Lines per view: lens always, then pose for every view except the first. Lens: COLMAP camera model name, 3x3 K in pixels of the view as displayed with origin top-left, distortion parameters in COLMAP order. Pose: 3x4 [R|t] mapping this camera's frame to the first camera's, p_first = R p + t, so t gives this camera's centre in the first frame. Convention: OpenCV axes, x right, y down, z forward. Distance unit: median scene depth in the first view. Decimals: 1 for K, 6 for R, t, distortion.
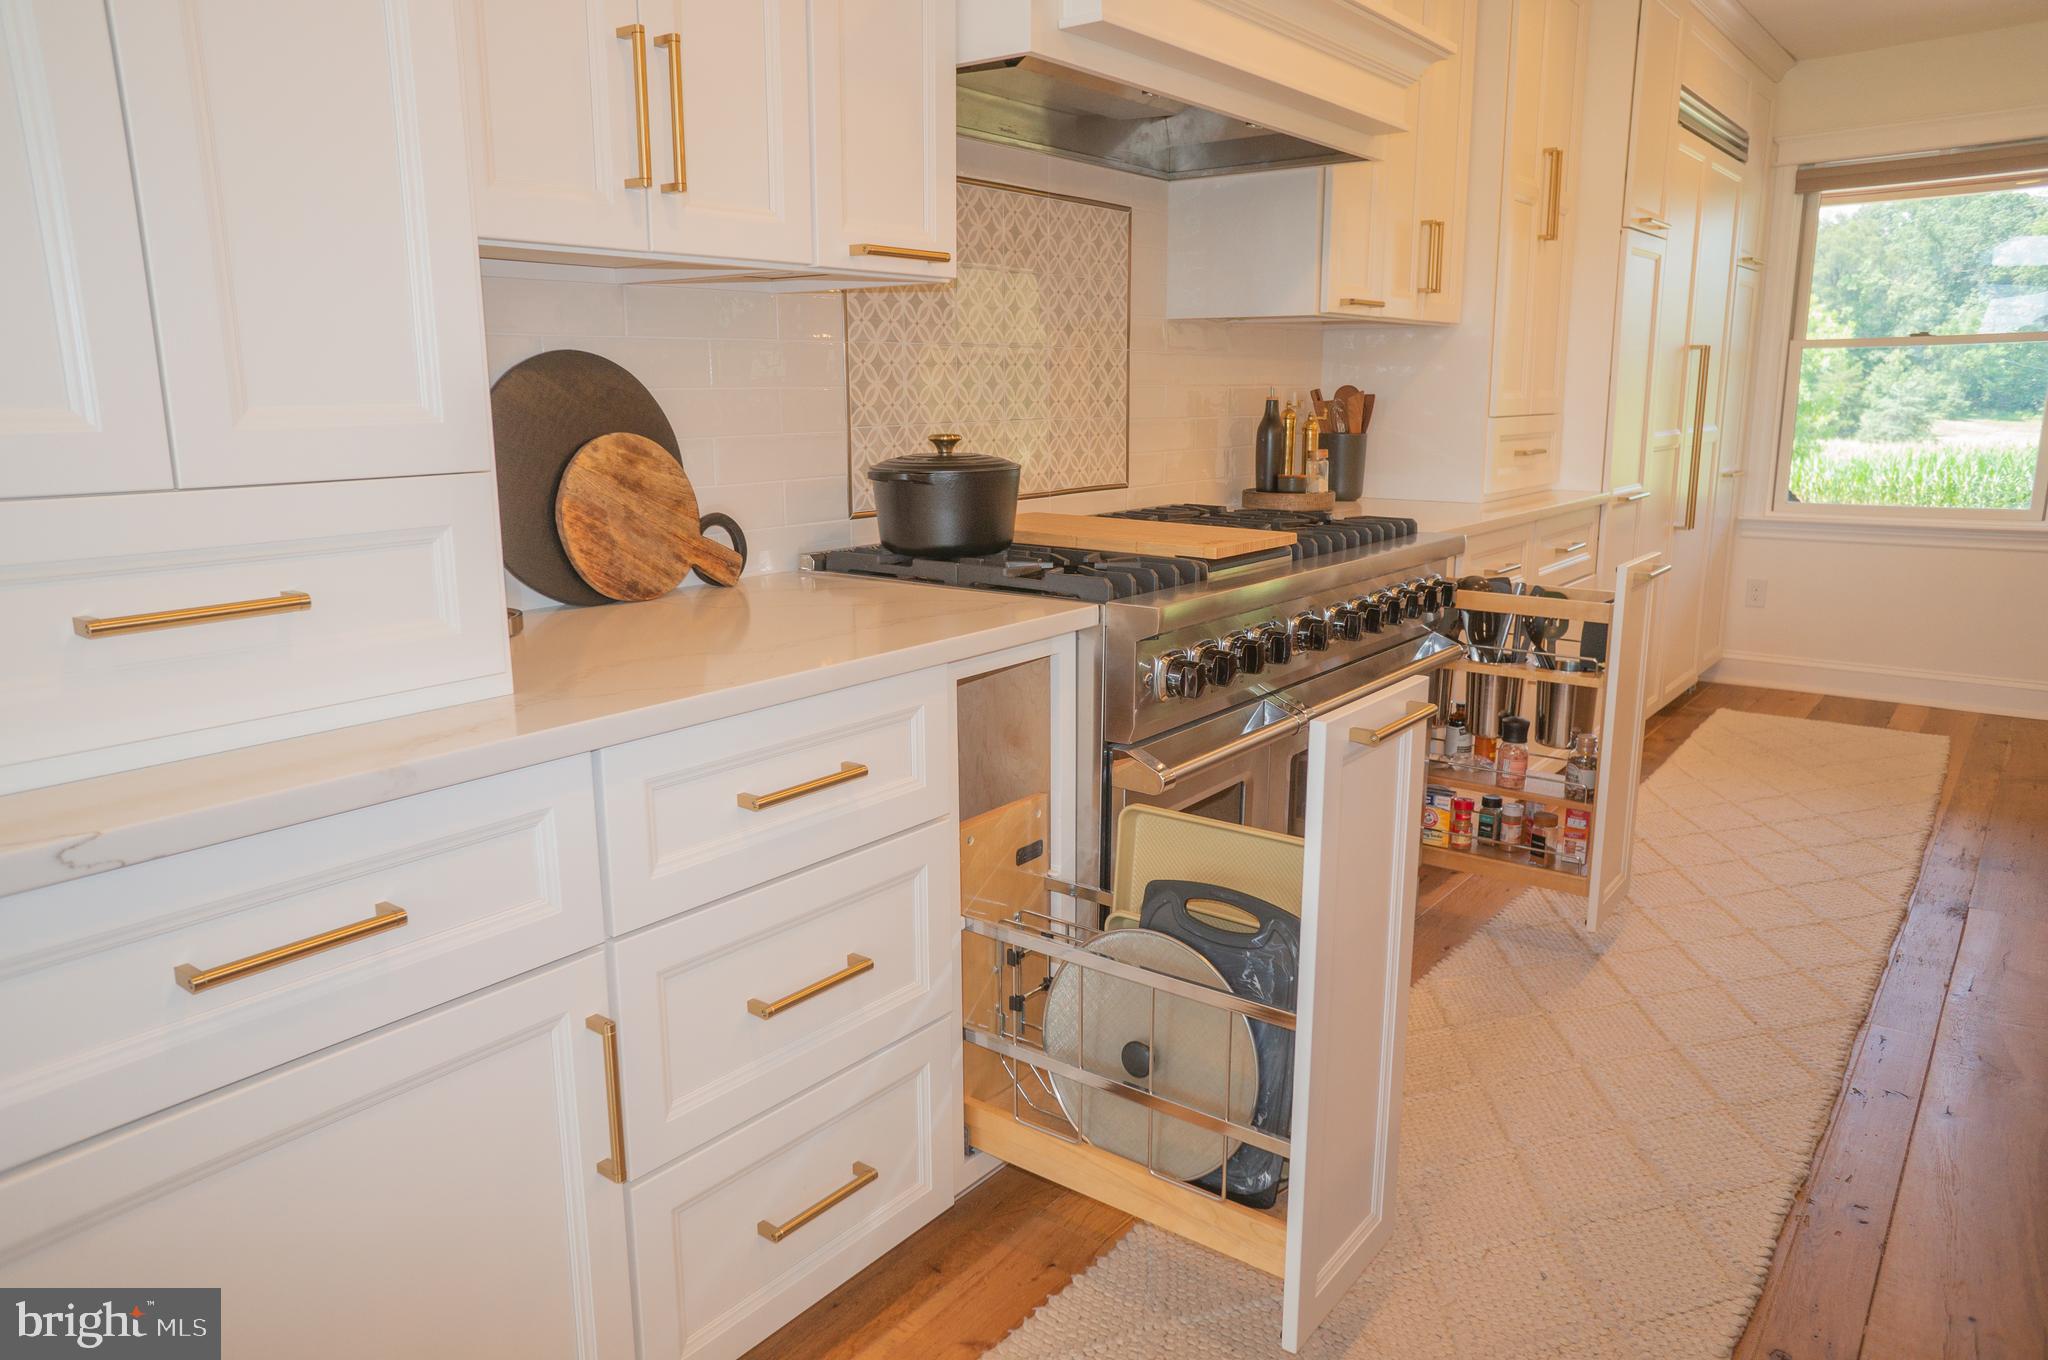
lens RADIAL K [[1386.1, 0, 1012.6], [0, 1386.1, 670.6], [0, 0, 1]] dist [-0.062617, 0.084186]
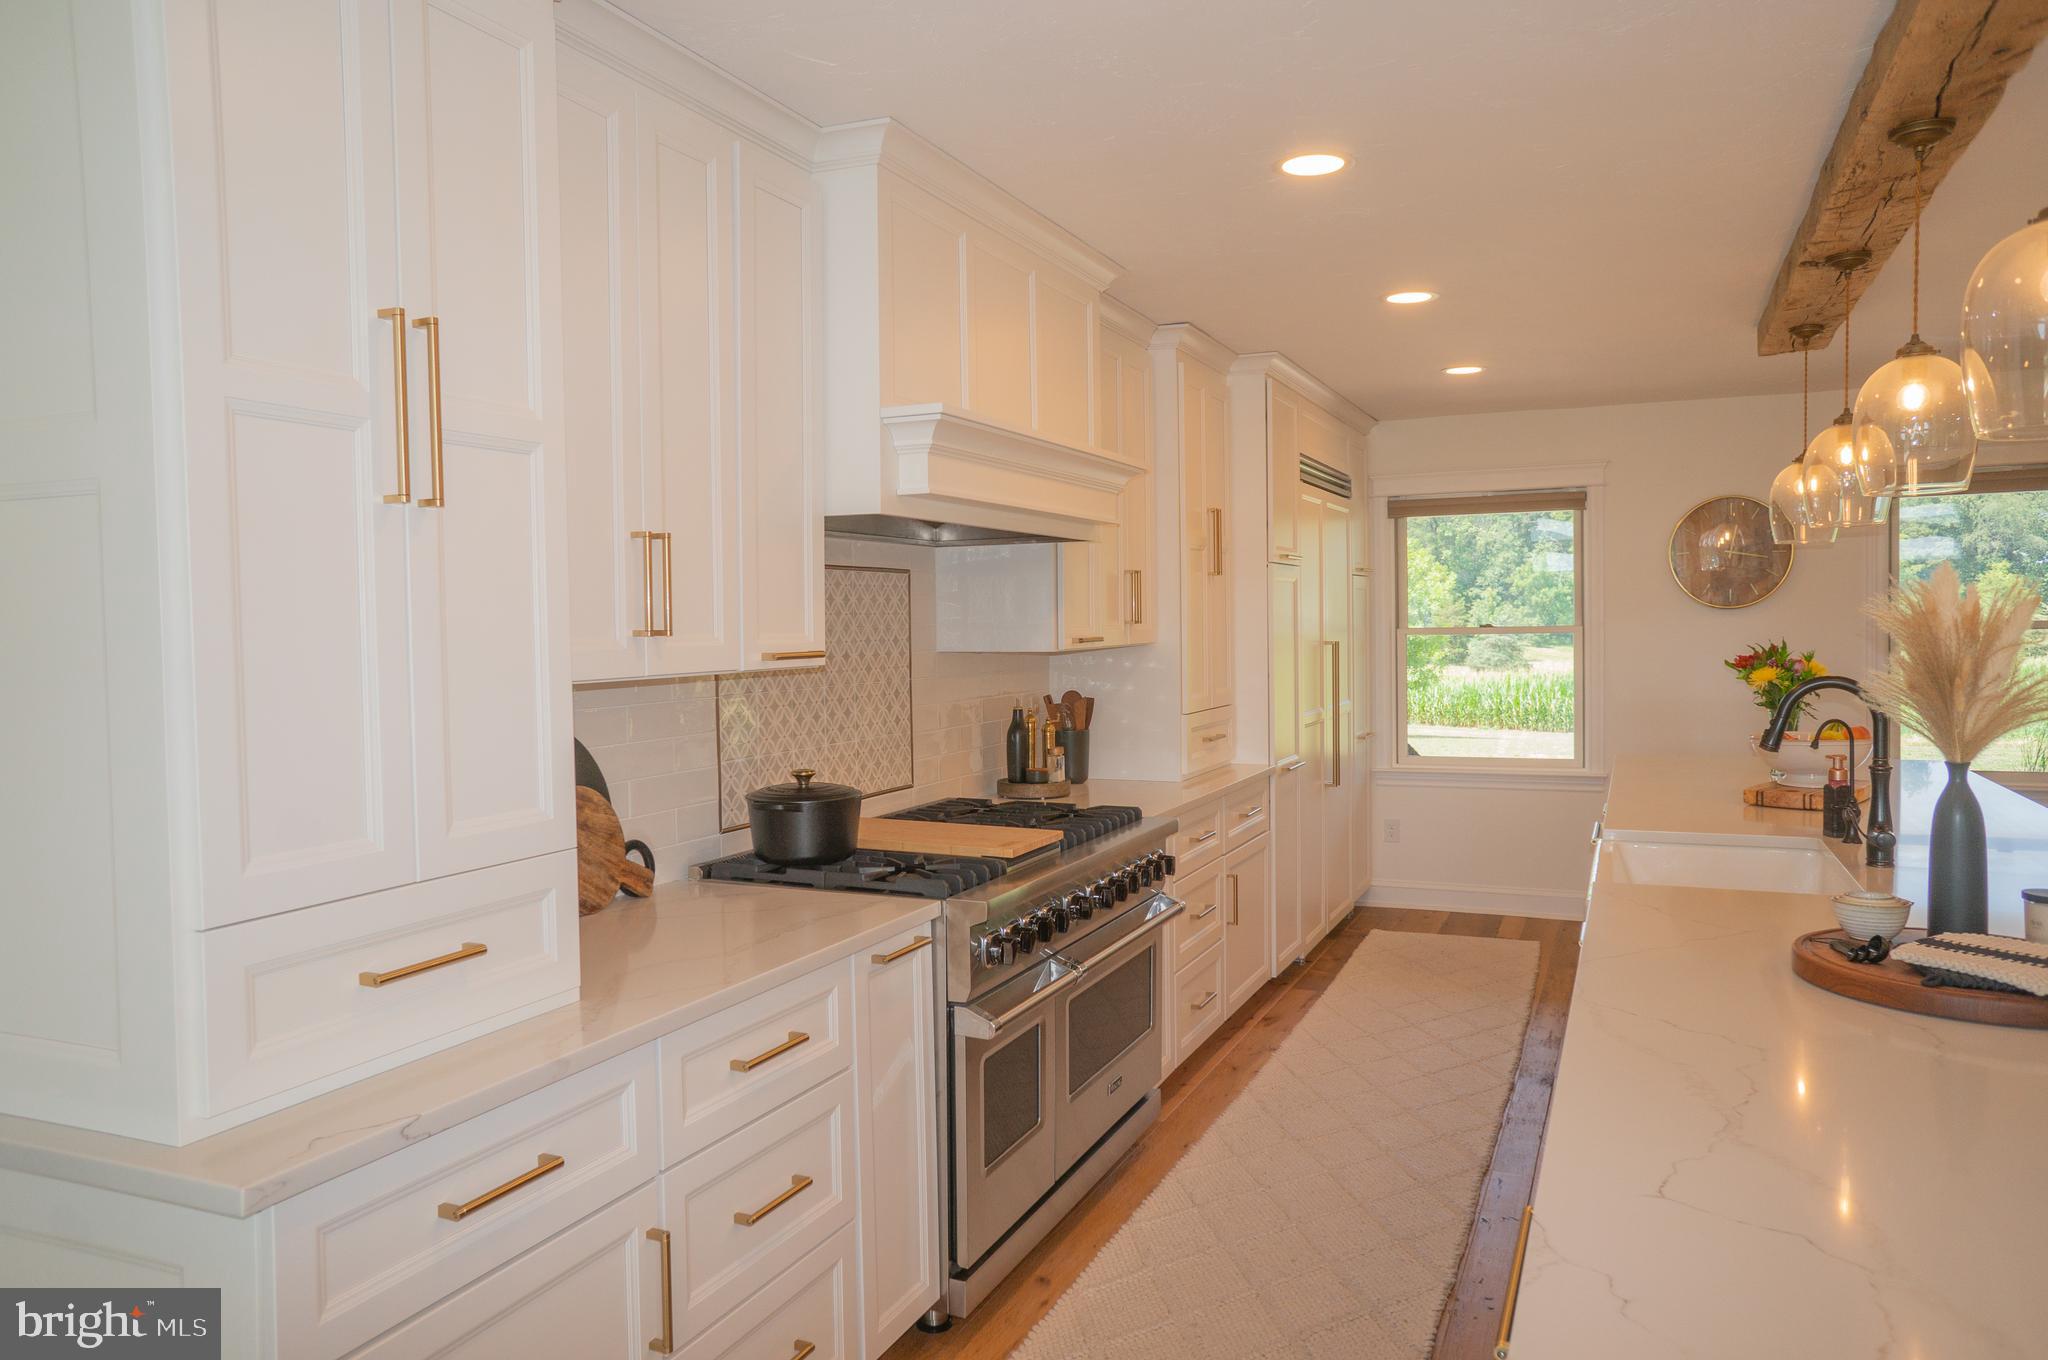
lens RADIAL K [[1386.1, 0, 1012.1], [0, 1386.1, 671.1], [0, 0, 1]] dist [-0.062617, 0.084186]
pose [[0.974254, -0.017790, 0.224751, -0.140260], [0.055463, 0.985158, -0.162444, -0.036613], [-0.218526, 0.170727, 0.960780, -0.302263]]
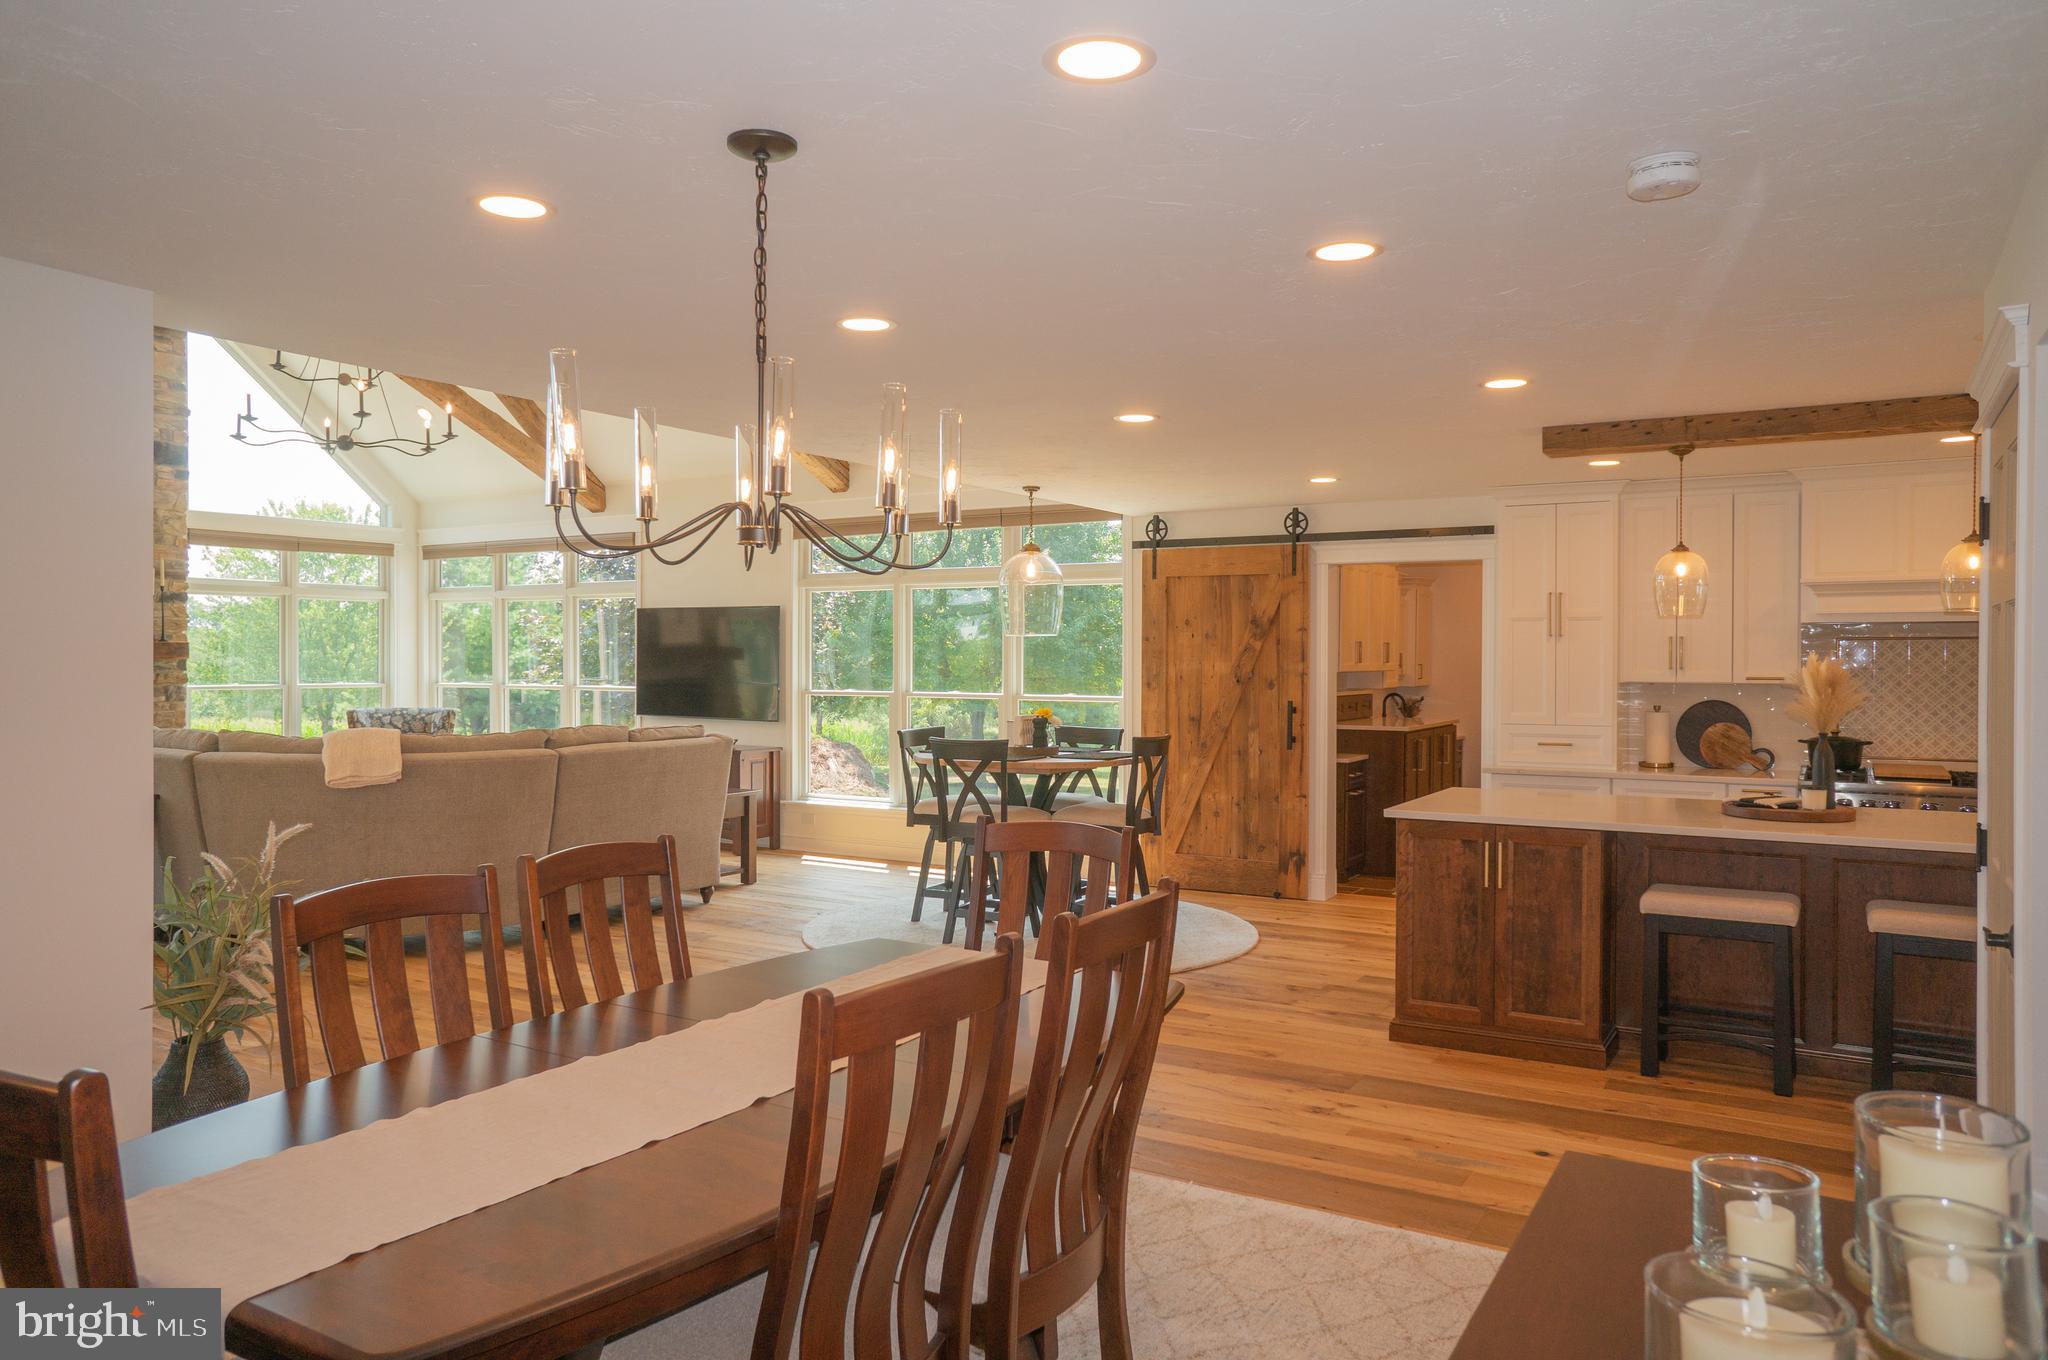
lens RADIAL K [[1386.1, 0, 1011.1], [0, 1386.1, 670.4], [0, 0, 1]] dist [-0.062617, 0.084186]
pose [[0.108962, 0.014455, -0.993941, 2.573655], [-0.203798, 0.978979, -0.008104, 0.088690], [0.972930, 0.203447, 0.109617, -1.049155]]
